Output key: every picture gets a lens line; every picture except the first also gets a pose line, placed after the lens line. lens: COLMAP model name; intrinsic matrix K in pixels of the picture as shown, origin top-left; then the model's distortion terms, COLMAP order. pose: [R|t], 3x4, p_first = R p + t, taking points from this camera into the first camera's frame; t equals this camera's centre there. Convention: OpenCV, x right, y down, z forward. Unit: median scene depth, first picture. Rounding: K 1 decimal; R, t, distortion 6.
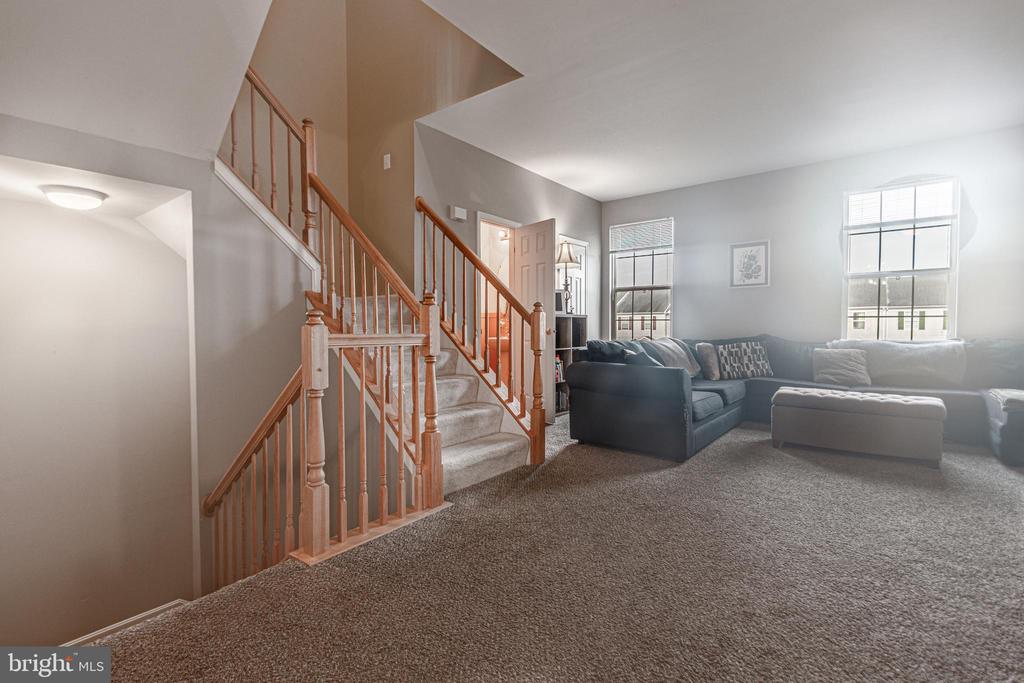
lens RADIAL K [[462.2, 0, 515.2], [0, 462.2, 338.6], [0, 0, 1]] dist [0.008214, 0.000523]
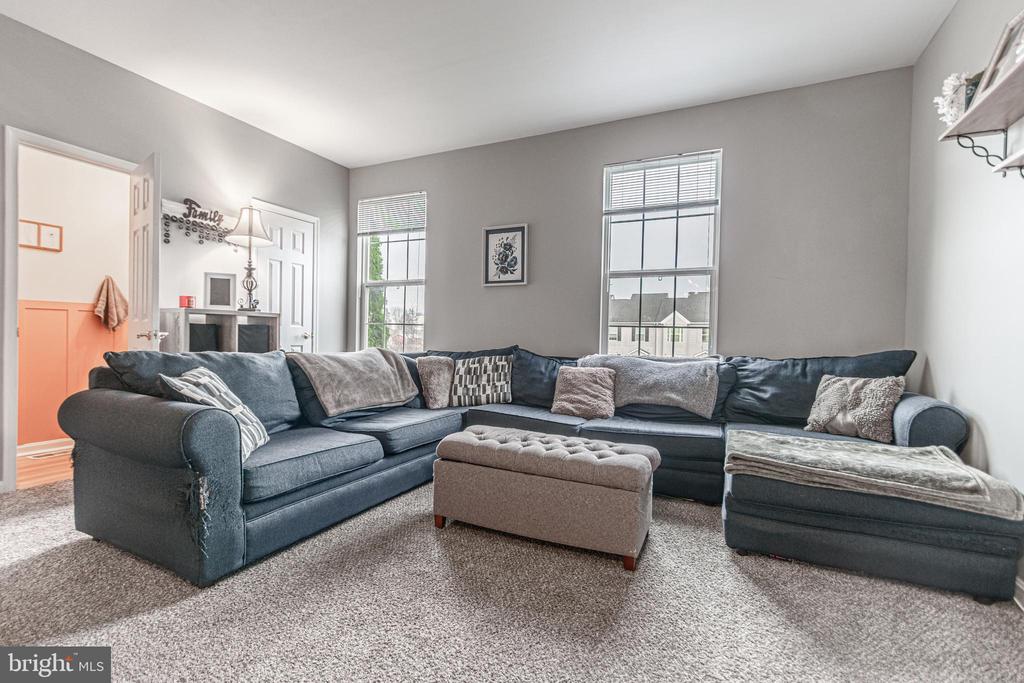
lens RADIAL K [[462.2, 0, 502.7], [0, 462.2, 340.3], [0, 0, 1]] dist [0.008214, 0.000523]
pose [[0.977707, 0.021218, 0.208901, 0.370881], [-0.018155, 0.999698, -0.016570, -0.005762], [-0.209189, 0.012408, 0.977796, 0.266869]]
